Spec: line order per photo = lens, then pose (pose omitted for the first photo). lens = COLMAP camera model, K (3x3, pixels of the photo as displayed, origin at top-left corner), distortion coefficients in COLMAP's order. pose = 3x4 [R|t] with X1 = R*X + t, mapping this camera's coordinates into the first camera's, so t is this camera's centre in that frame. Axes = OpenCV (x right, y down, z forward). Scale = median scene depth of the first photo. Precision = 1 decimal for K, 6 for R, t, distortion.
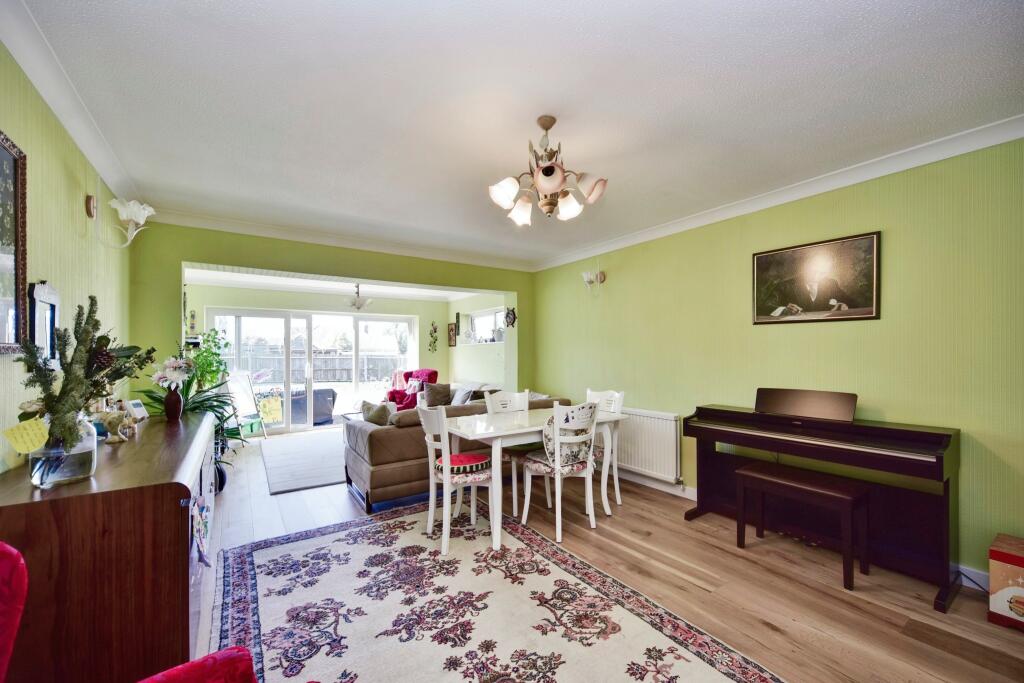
lens RADIAL K [[409.5, 0, 509.9], [0, 409.5, 349.9], [0, 0, 1]] dist [0.000405, 0.000022]
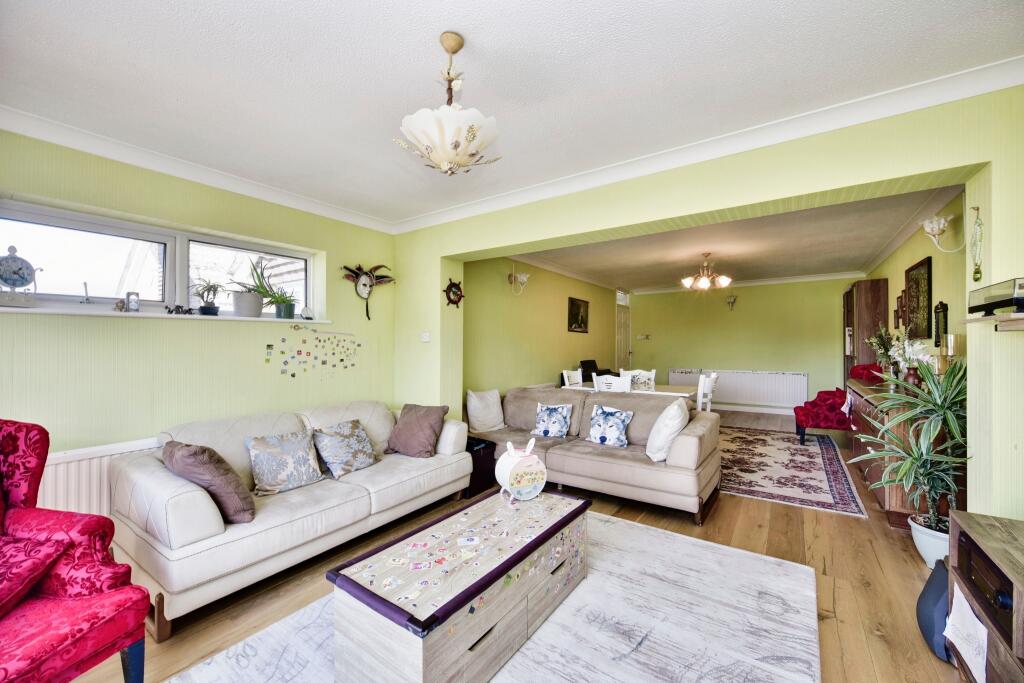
lens RADIAL K [[409.5, 0, 509.6], [0, 409.5, 346.8], [0, 0, 1]] dist [0.000405, 0.000022]
pose [[-0.371077, 0.009802, 0.928550, -1.393462], [-0.004266, 0.999916, -0.012260, 0.044320], [-0.928592, -0.008511, -0.371004, 2.333374]]
